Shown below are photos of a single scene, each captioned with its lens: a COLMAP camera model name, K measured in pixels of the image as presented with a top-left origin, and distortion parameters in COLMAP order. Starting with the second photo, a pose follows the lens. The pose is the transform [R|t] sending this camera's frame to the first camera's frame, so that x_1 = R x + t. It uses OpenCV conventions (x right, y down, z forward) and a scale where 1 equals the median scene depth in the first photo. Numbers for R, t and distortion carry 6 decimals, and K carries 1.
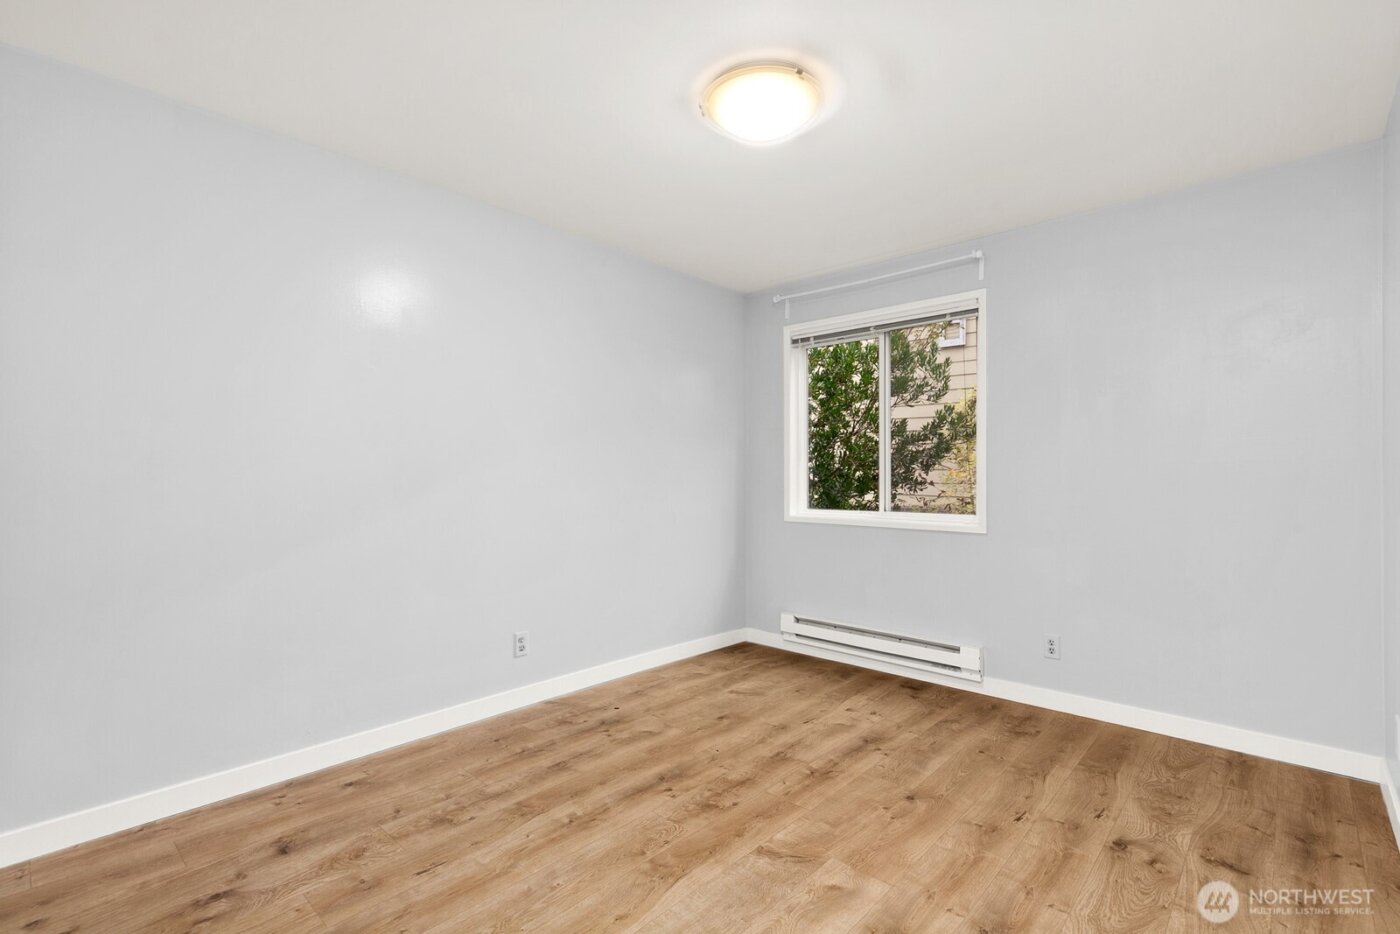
lens RADIAL K [[630.3, 0, 701.9], [0, 630.3, 475.5], [0, 0, 1]] dist [0.010575, -0.001263]
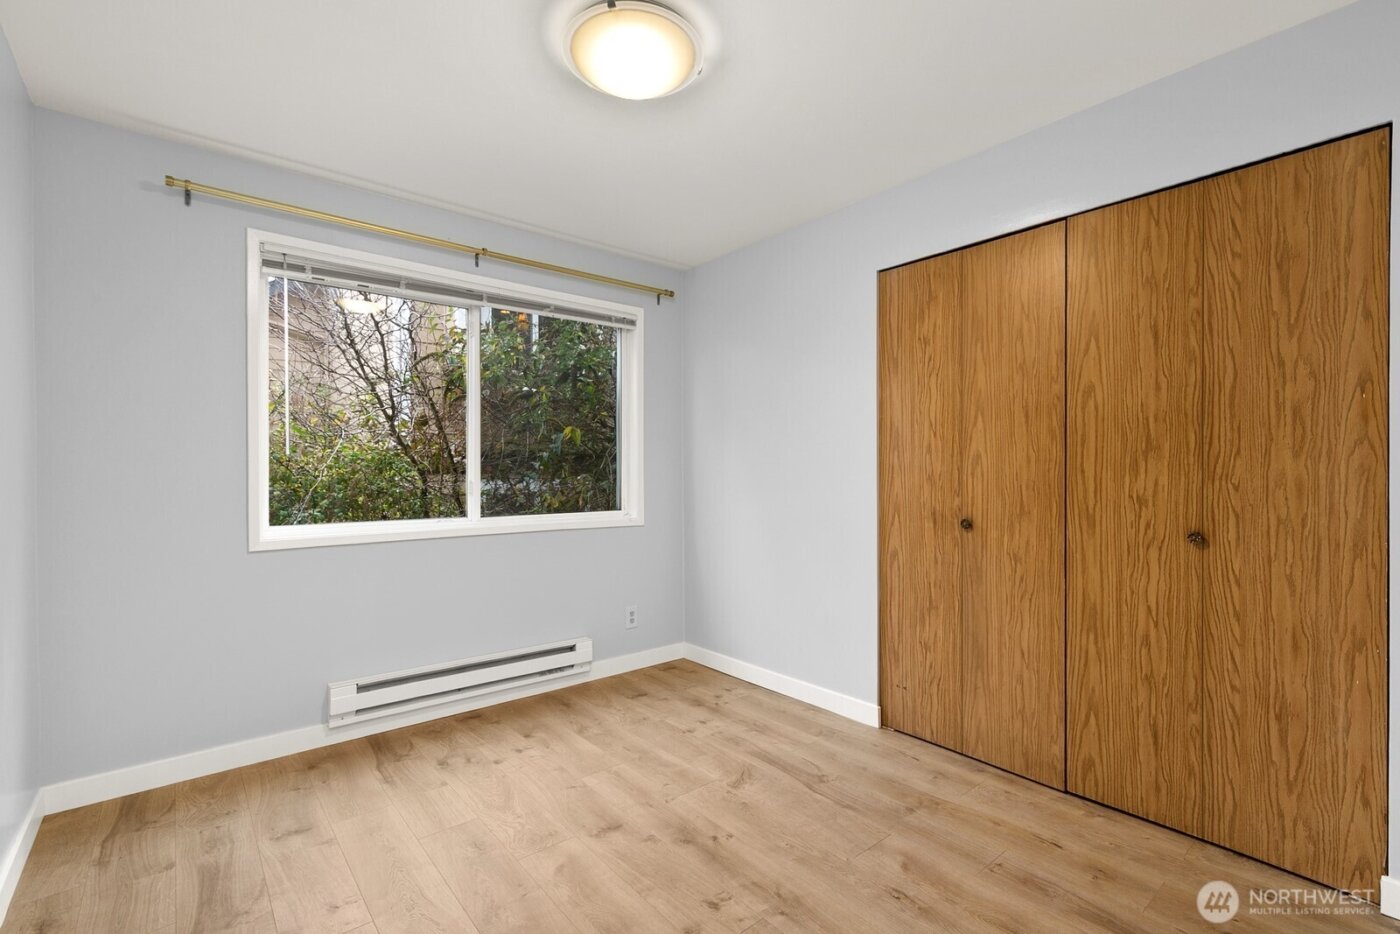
lens RADIAL K [[630.3, 0, 700.6], [0, 630.3, 465.3], [0, 0, 1]] dist [0.010575, -0.001263]
pose [[0.147759, 0.008918, 0.988983, -0.507665], [-0.003695, 0.999957, -0.008465, -0.003653], [-0.989016, -0.002404, 0.147786, 0.599330]]
